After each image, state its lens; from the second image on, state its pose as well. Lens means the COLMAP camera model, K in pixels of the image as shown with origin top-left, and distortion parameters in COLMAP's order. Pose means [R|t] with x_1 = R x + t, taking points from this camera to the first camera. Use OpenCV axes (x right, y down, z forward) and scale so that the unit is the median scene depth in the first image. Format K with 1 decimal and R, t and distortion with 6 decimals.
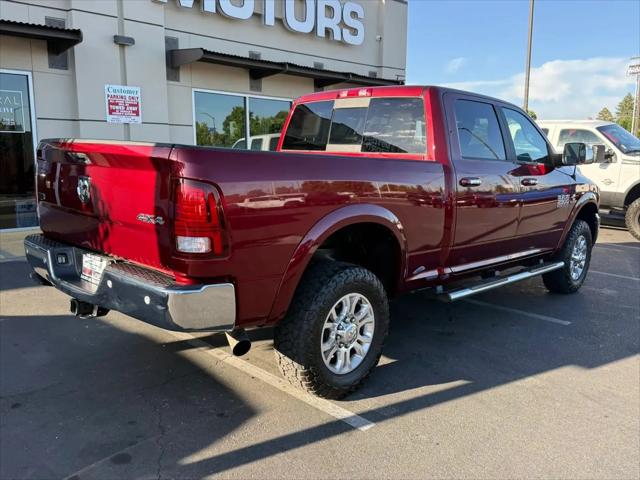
lens RADIAL K [[551.8, 0, 320.0], [0, 551.8, 240.0], [0, 0, 1]] dist [0.058616, -0.001985]
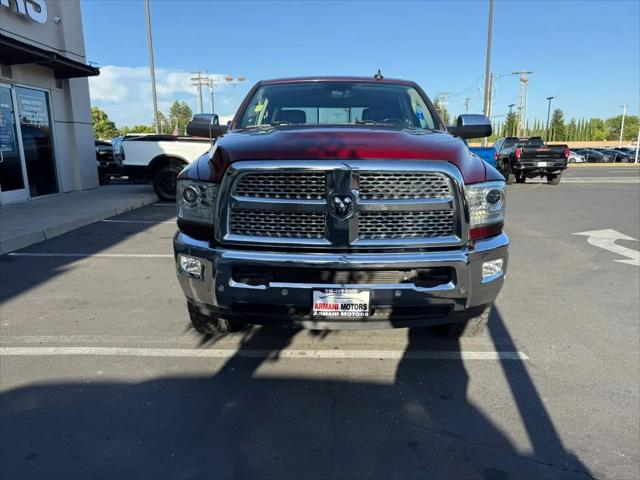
lens RADIAL K [[457.5, 0, 320.0], [0, 457.5, 240.0], [0, 0, 1]] dist [0.035494, -0.033263]
pose [[0.691820, -0.157968, 0.704579, -0.271078], [0.127248, 0.987177, 0.096383, -0.017042], [-0.710770, 0.022977, 0.703049, 0.191022]]
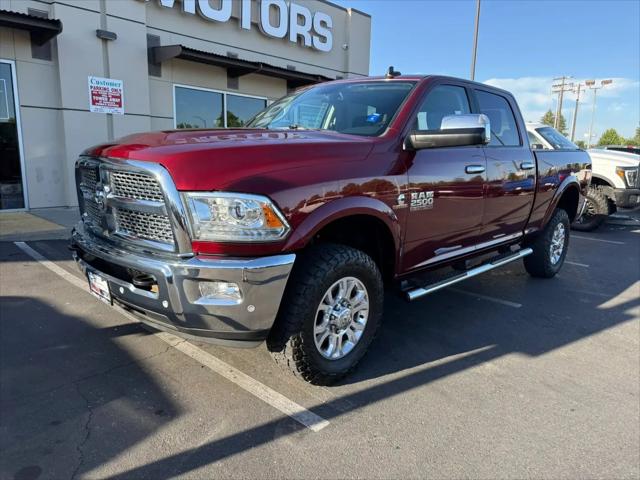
lens RADIAL K [[462.1, 0, 320.0], [0, 462.1, 240.0], [0, 0, 1]] dist [0.015558, 0.001734]
pose [[0.998489, 0.011387, 0.053768, 0.011901], [-0.012914, 0.999521, 0.028132, 0.003156], [-0.053422, -0.028784, 0.998157, 0.076638]]
